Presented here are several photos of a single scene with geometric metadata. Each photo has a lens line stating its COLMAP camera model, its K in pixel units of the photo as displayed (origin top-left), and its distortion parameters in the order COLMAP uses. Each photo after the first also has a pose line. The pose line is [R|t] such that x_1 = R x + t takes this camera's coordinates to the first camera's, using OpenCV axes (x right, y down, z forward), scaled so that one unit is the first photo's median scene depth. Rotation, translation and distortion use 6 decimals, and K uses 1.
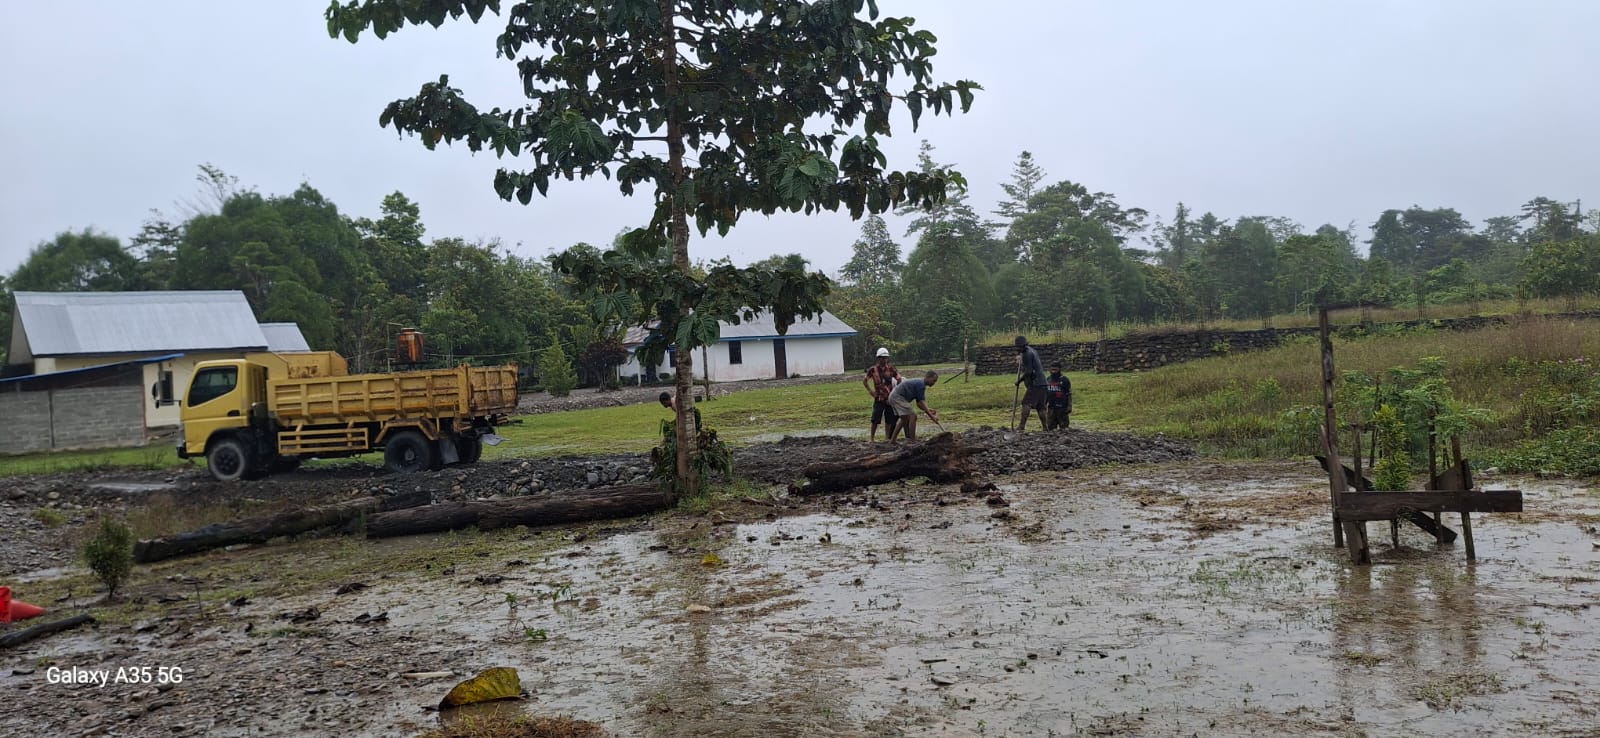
lens RADIAL K [[1167.4, 0, 815.2], [0, 1167.4, 362.4], [0, 0, 1]] dist [0.062217, -0.129439]
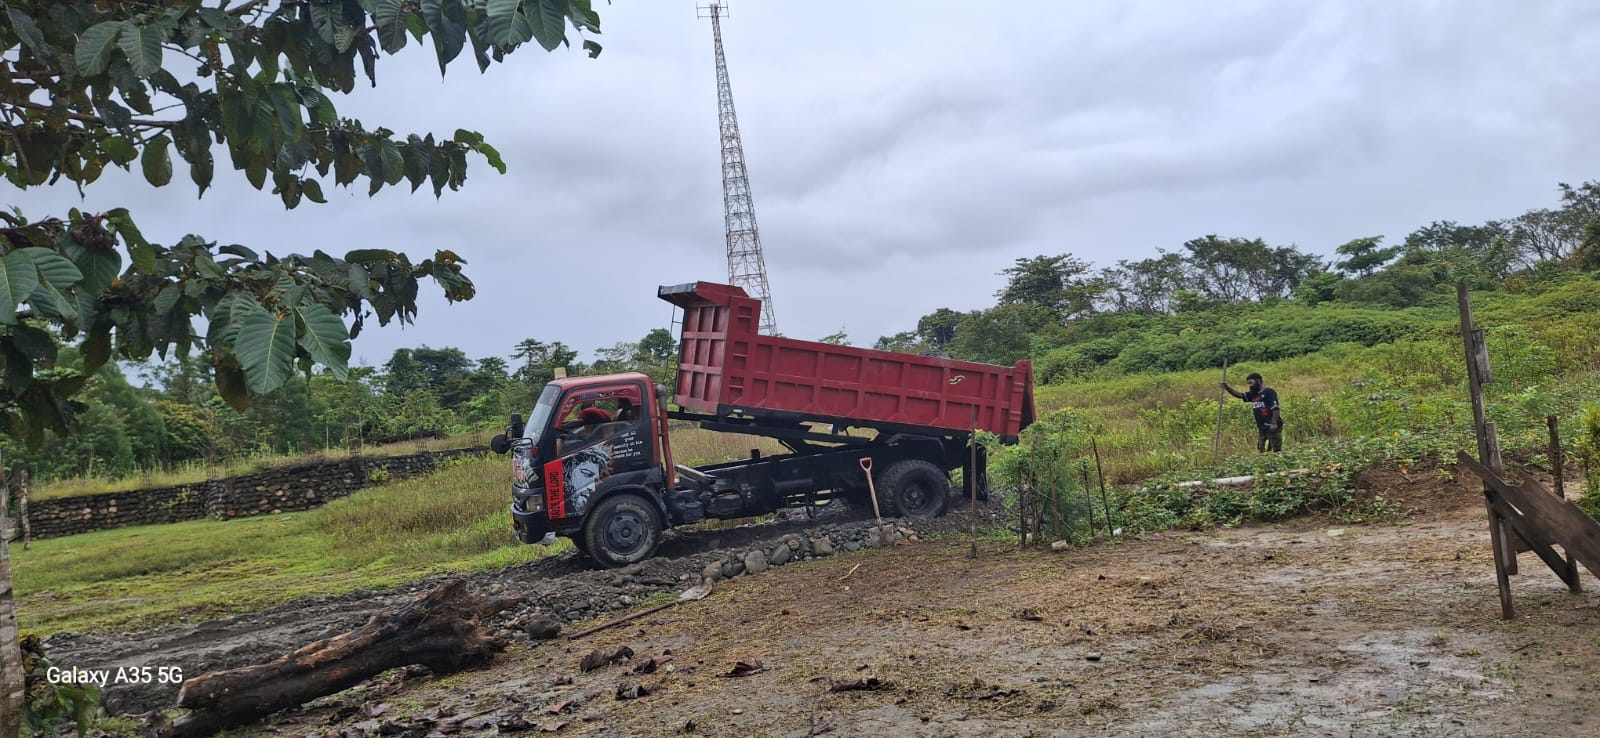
lens RADIAL K [[1167.4, 0, 820.2], [0, 1167.4, 350.4], [0, 0, 1]] dist [0.062217, -0.129439]
pose [[0.680338, 0.014316, 0.732759, -0.240577], [0.082385, 0.991978, -0.095872, 0.017438], [-0.728253, 0.125594, 0.673701, 0.506271]]
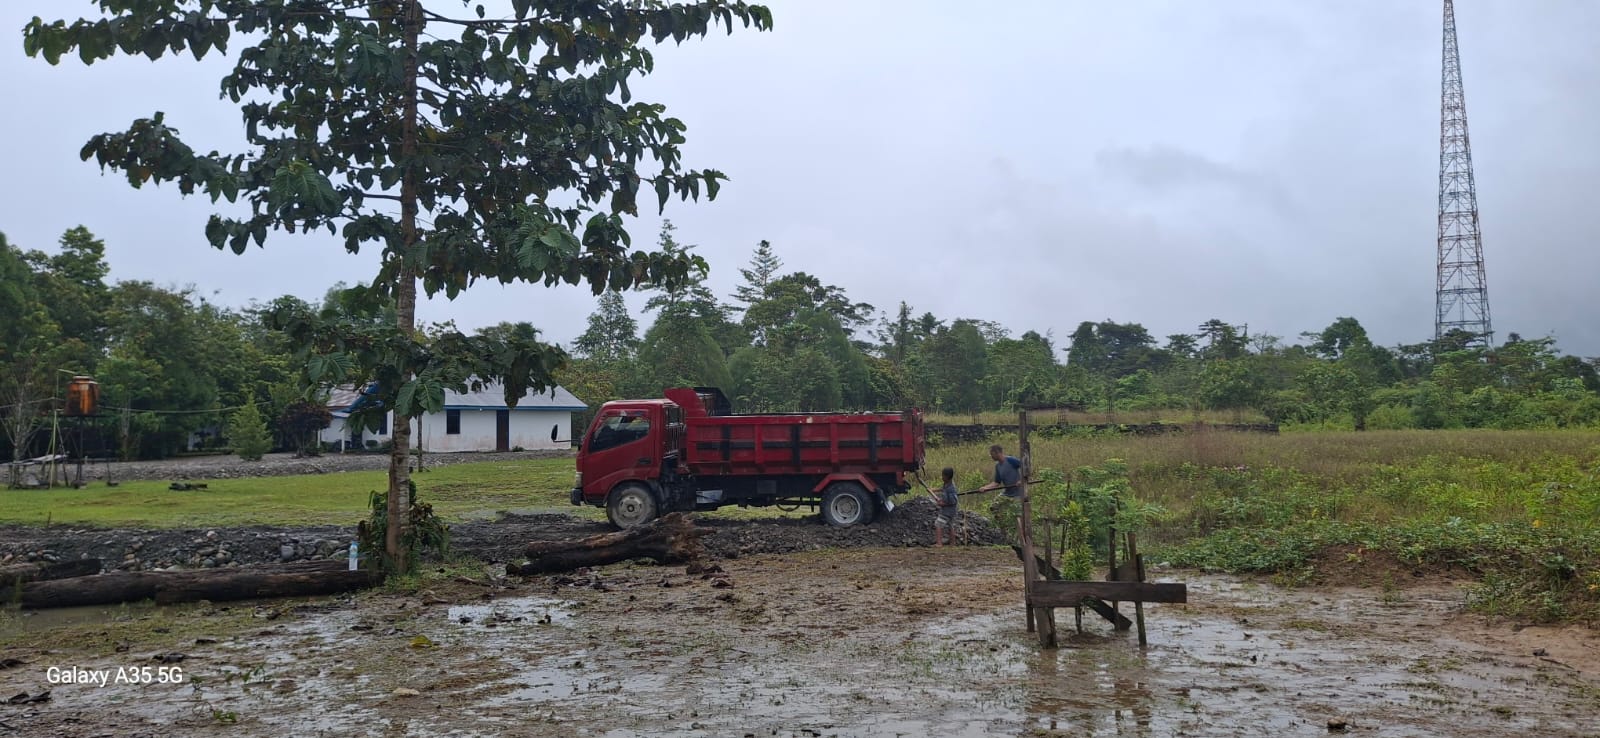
lens RADIAL K [[1167.4, 0, 820.0], [0, 1167.4, 362.1], [0, 0, 1]] dist [0.062217, -0.129439]
pose [[0.971601, 0.062473, 0.228231, -0.003959], [-0.046767, 0.996191, -0.073592, -0.001380], [-0.231960, 0.060828, 0.970822, -0.012975]]
